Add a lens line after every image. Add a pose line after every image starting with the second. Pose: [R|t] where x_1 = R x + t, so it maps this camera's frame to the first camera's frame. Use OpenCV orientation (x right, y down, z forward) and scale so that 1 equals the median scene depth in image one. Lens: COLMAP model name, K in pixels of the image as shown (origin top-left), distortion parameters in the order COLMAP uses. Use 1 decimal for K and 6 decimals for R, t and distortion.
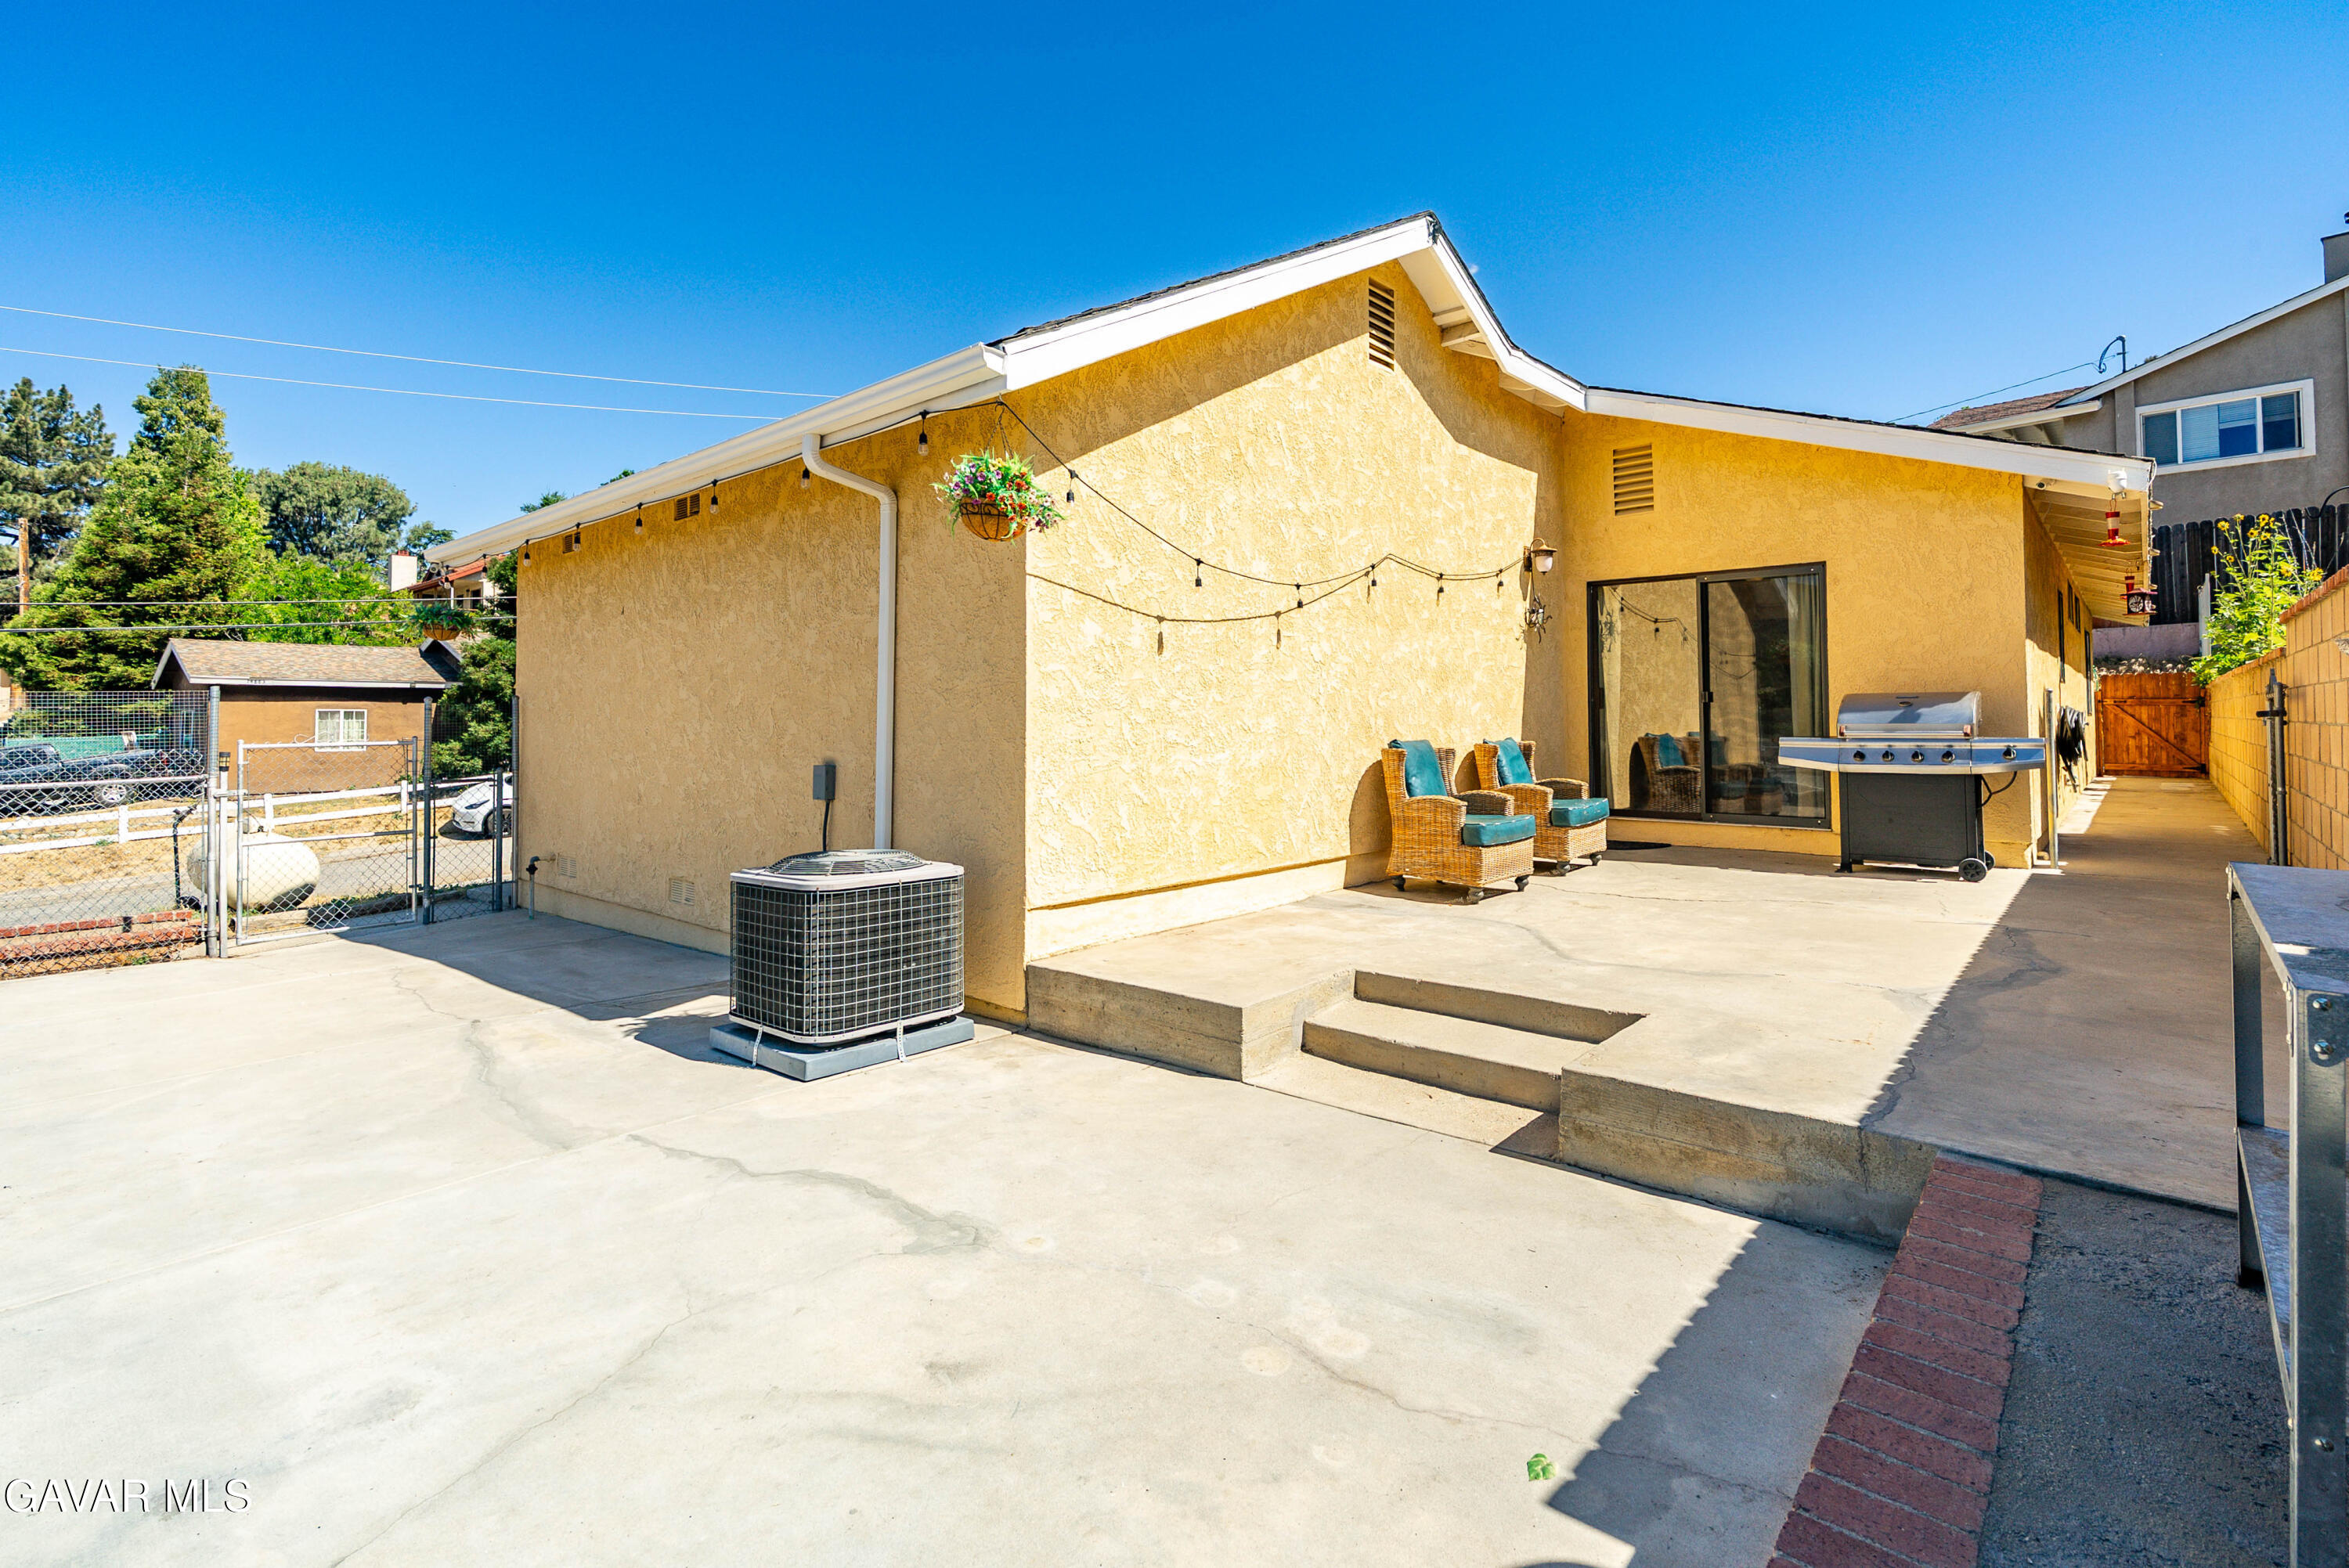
lens RADIAL K [[1094.6, 0, 1176.5], [0, 1094.6, 682.3], [0, 0, 1]] dist [0.000946, 0.000387]
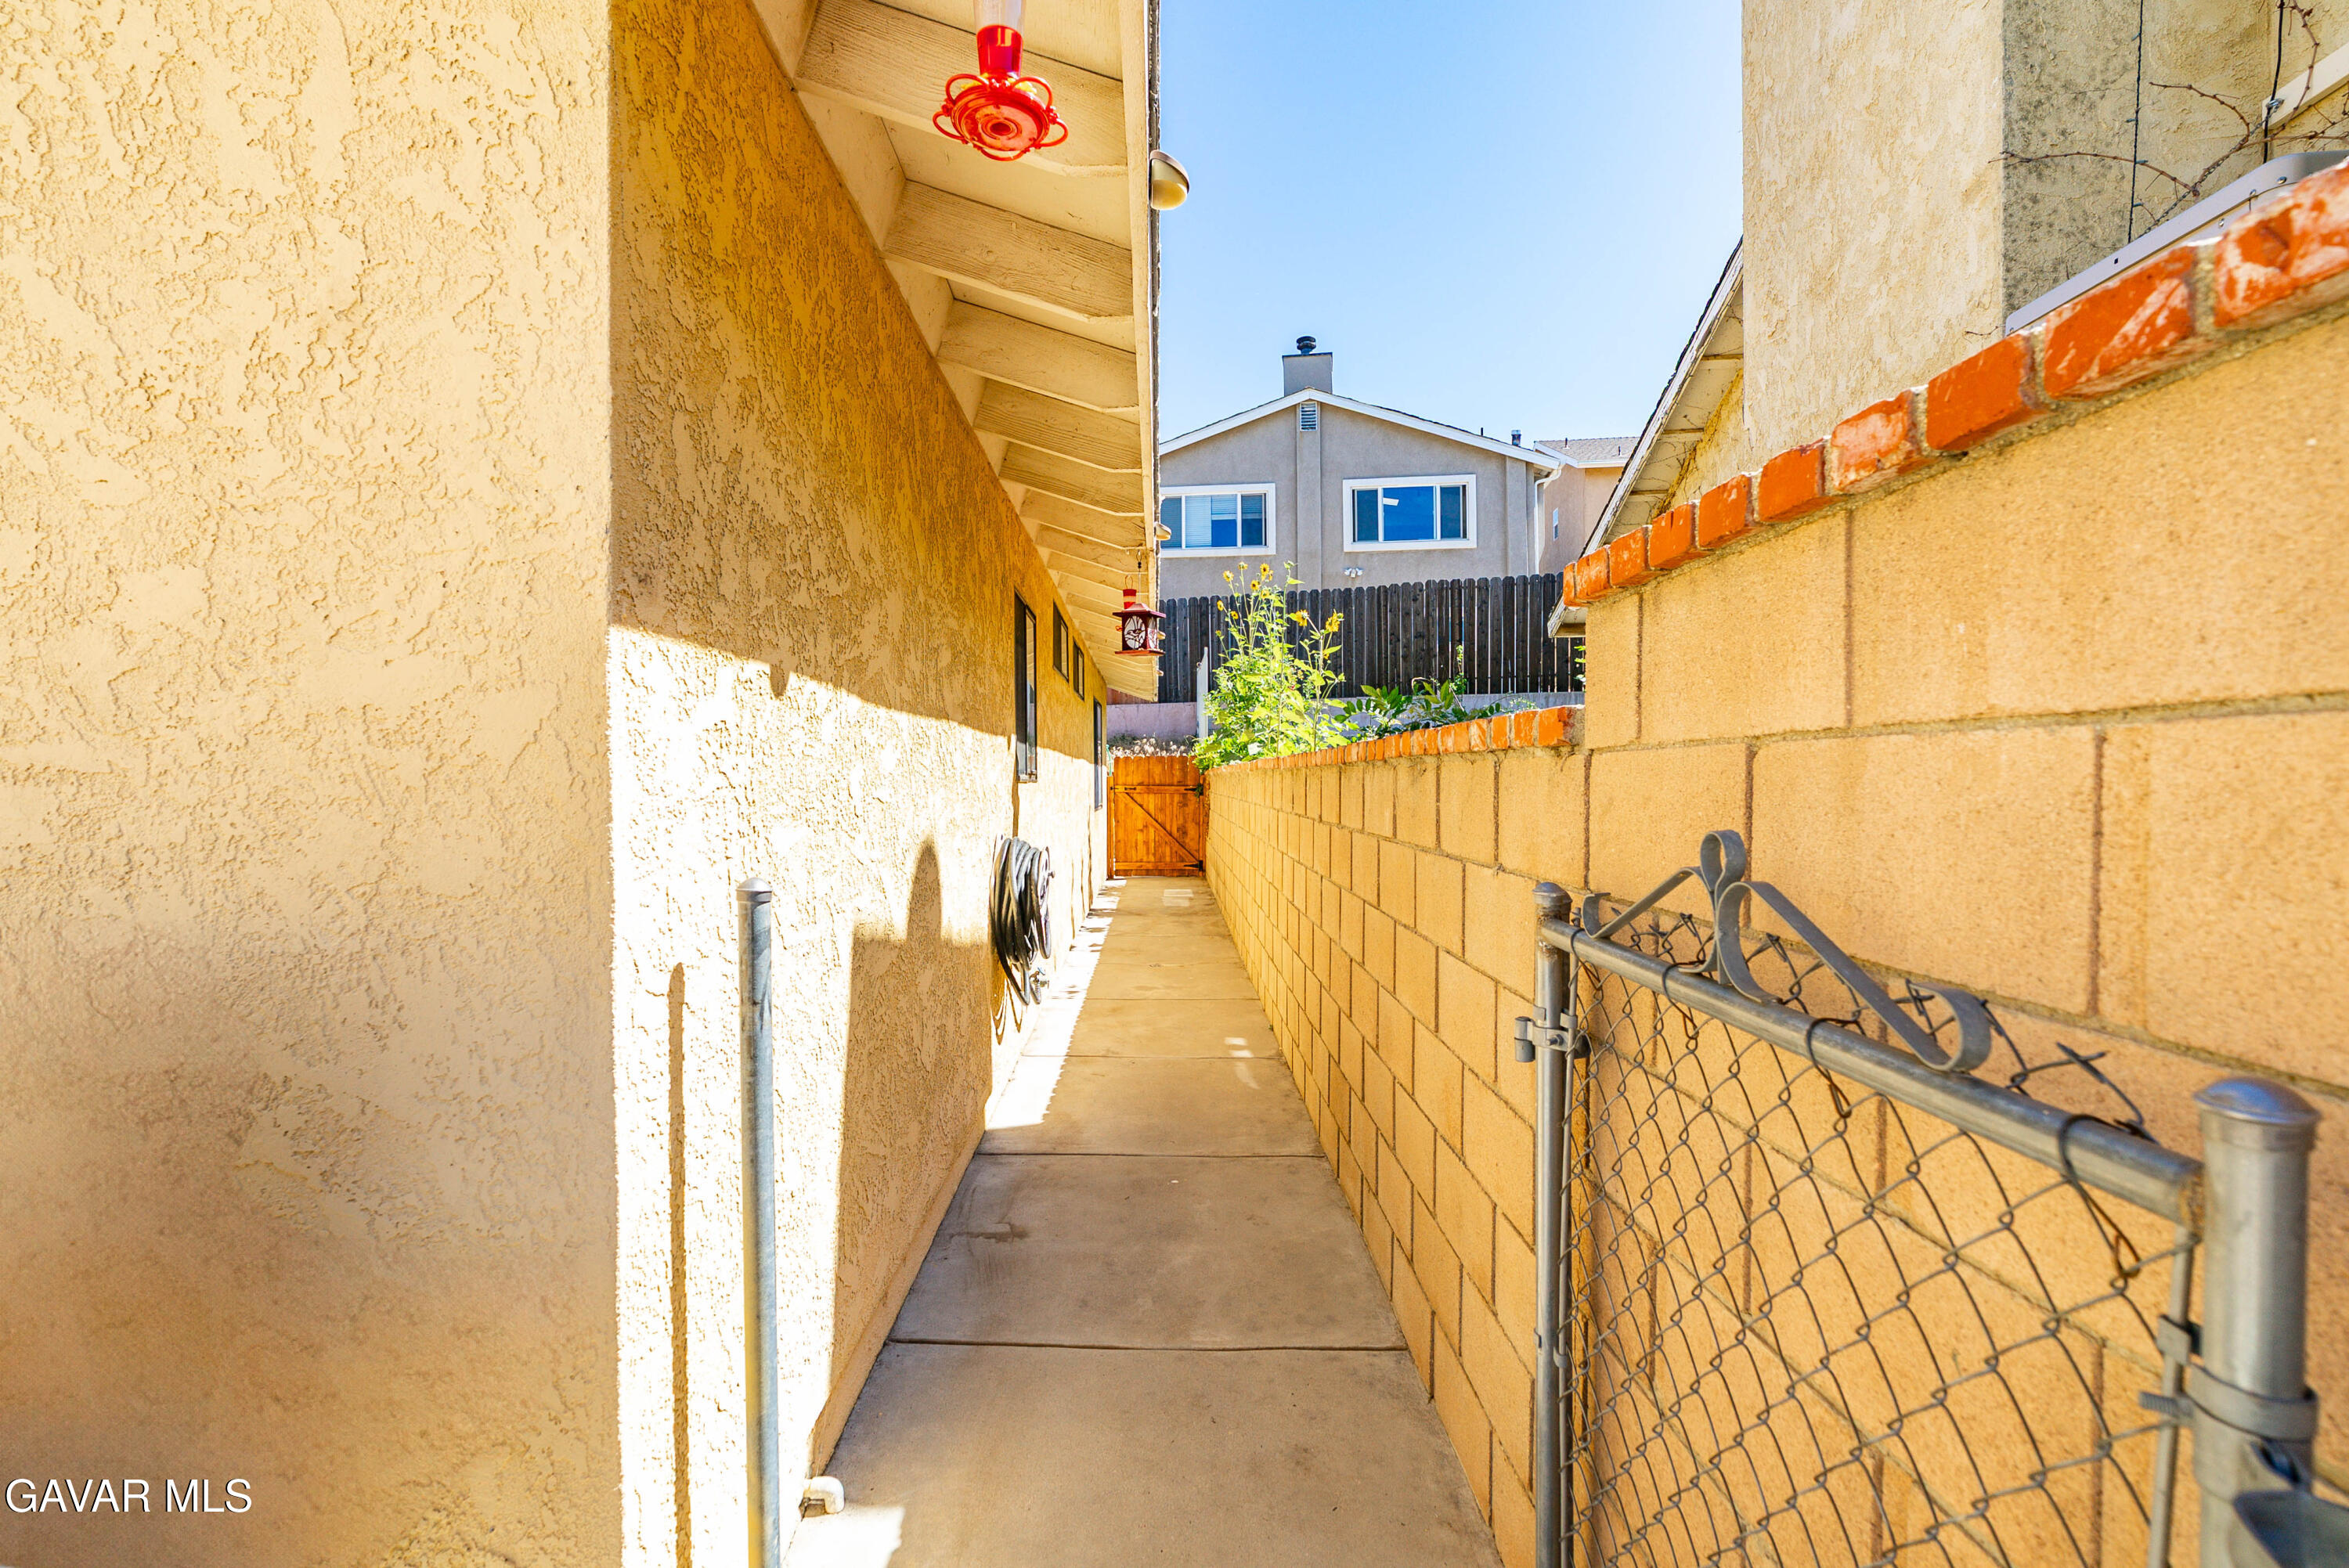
lens RADIAL K [[1011.5, 0, 1185.8], [0, 1011.5, 781.3], [0, 0, 1]] dist [0.000094, 0.000173]
pose [[0.729924, -0.005272, 0.683508, 0.690294], [-0.017164, 0.999514, 0.026040, -0.017710], [-0.683312, -0.030739, 0.729479, 0.772162]]
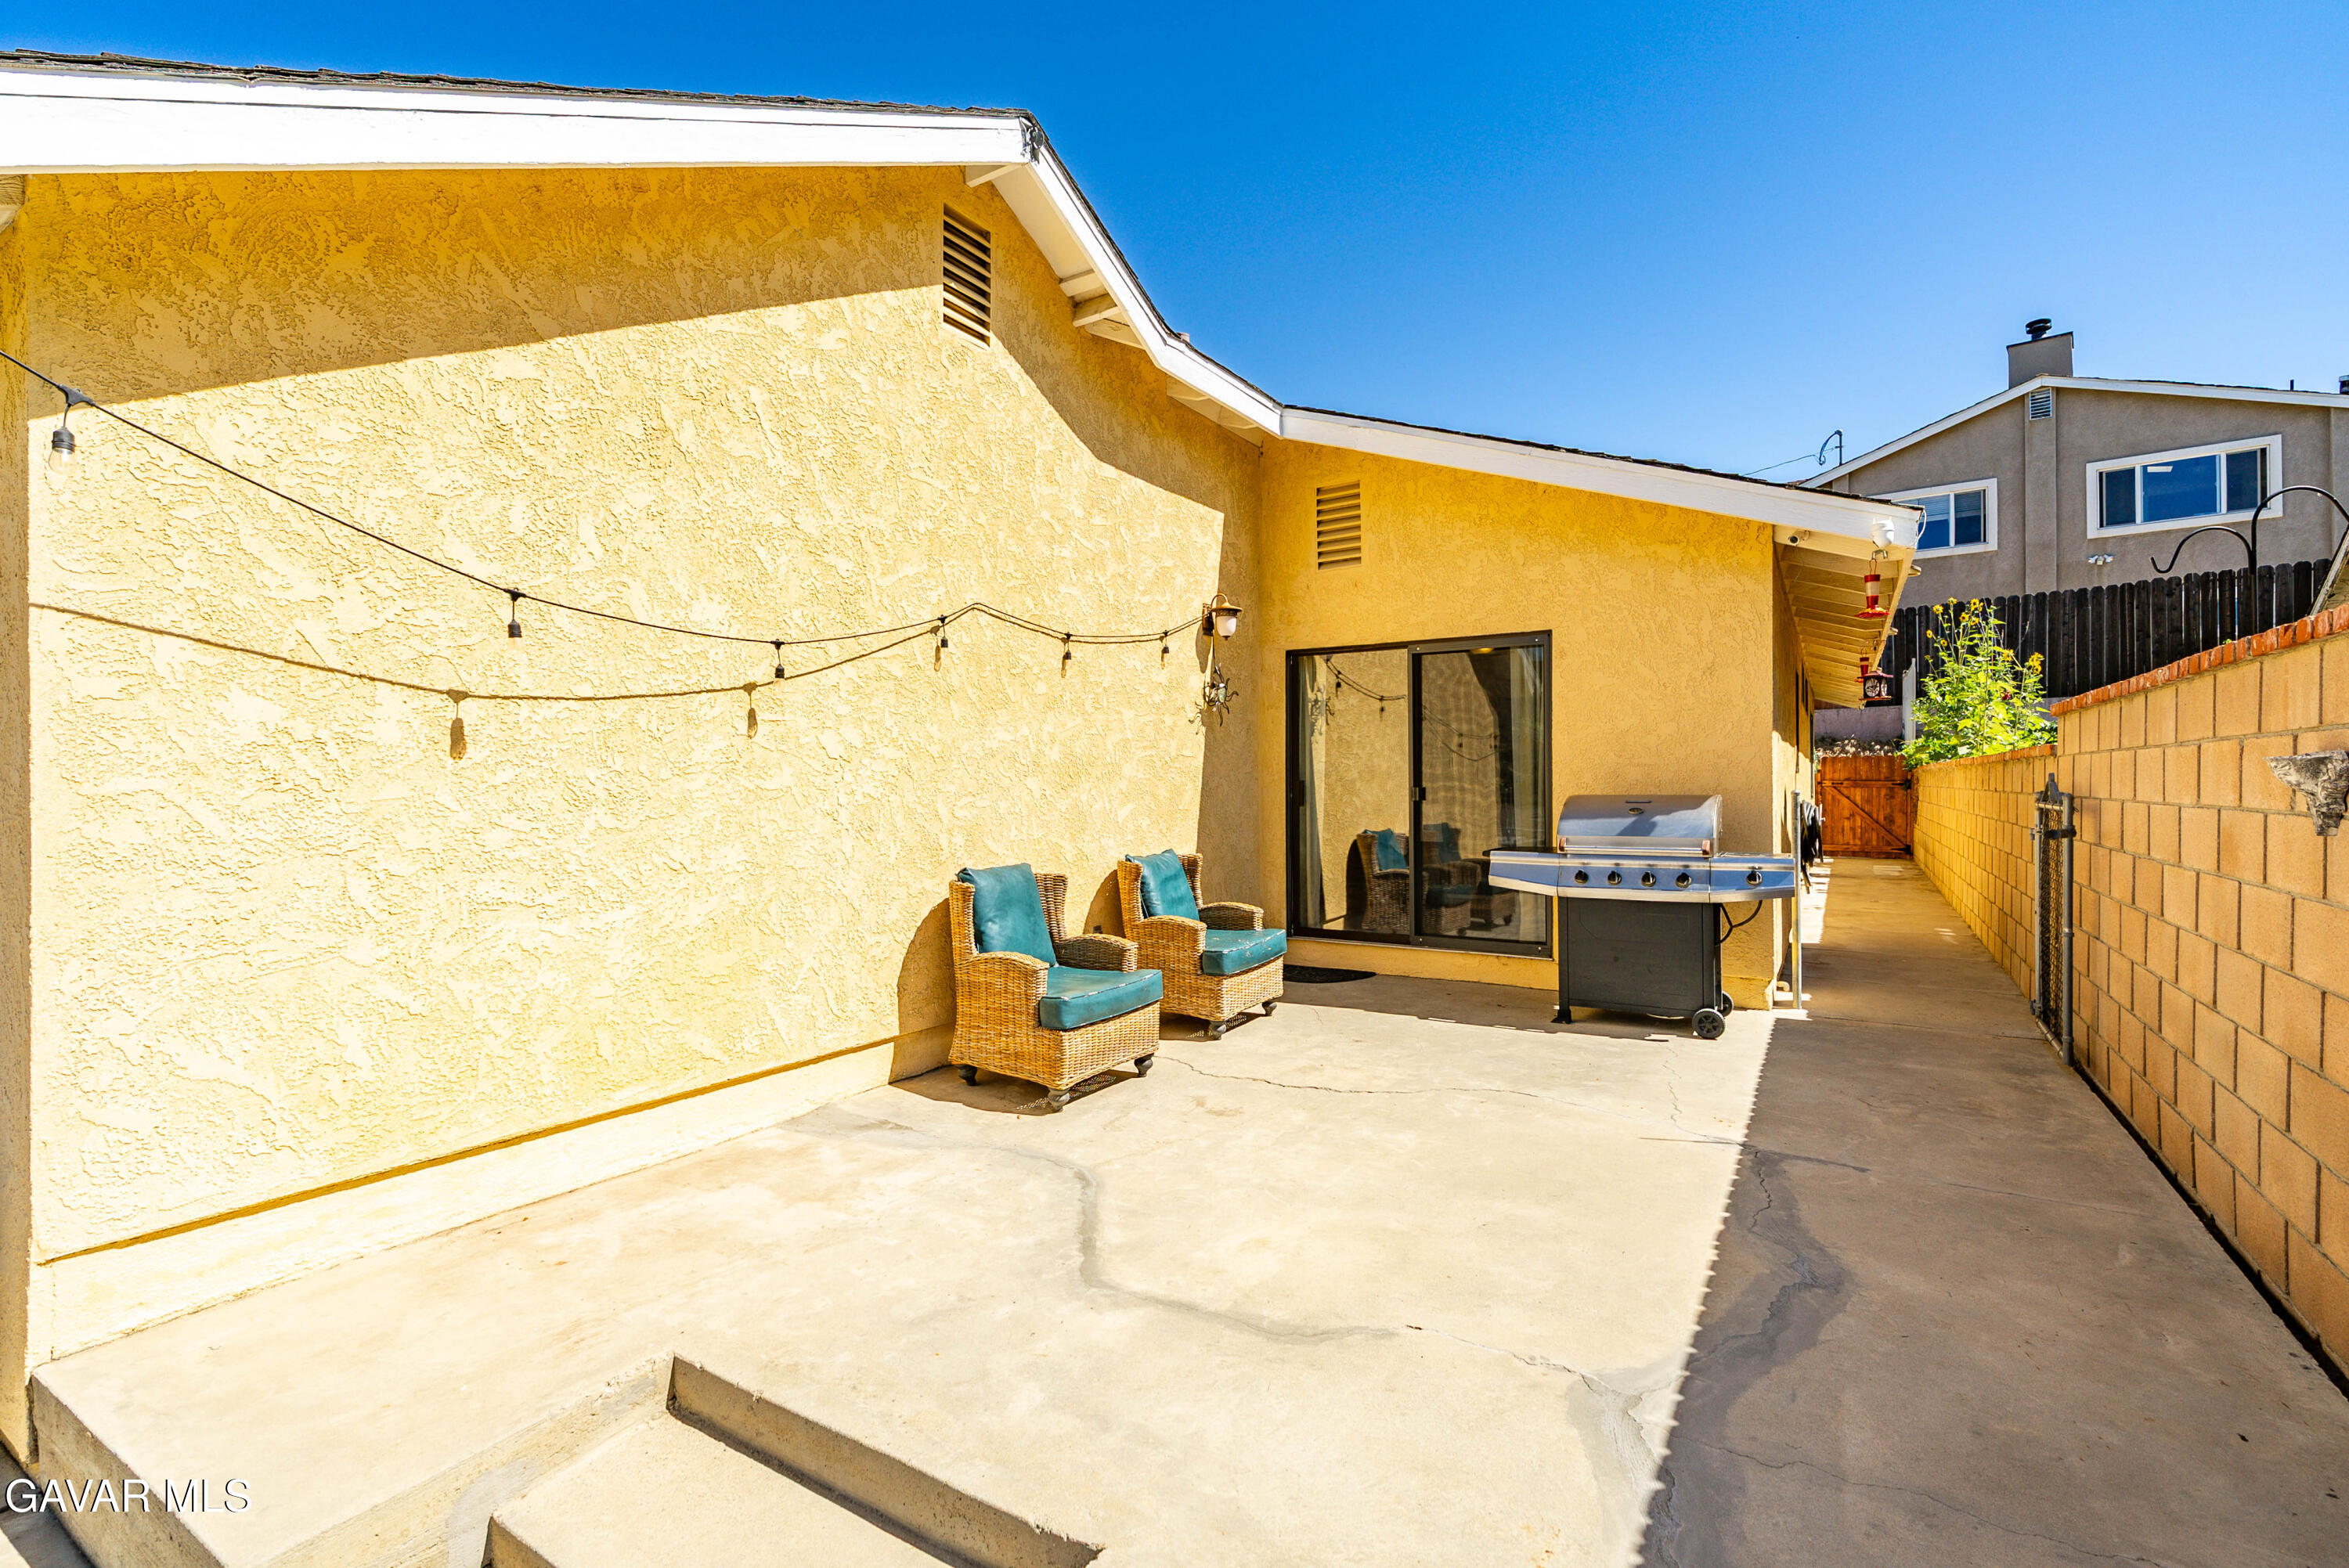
lens RADIAL K [[1044.4, 0, 1177.9], [0, 1044.4, 780.7], [0, 0, 1]] dist [-0.008491, 0.000770]
pose [[0.986811, -0.000034, 0.161876, 0.201896], [-0.005073, 0.999502, 0.031135, -0.022321], [-0.161797, -0.031546, 0.986320, 0.289491]]
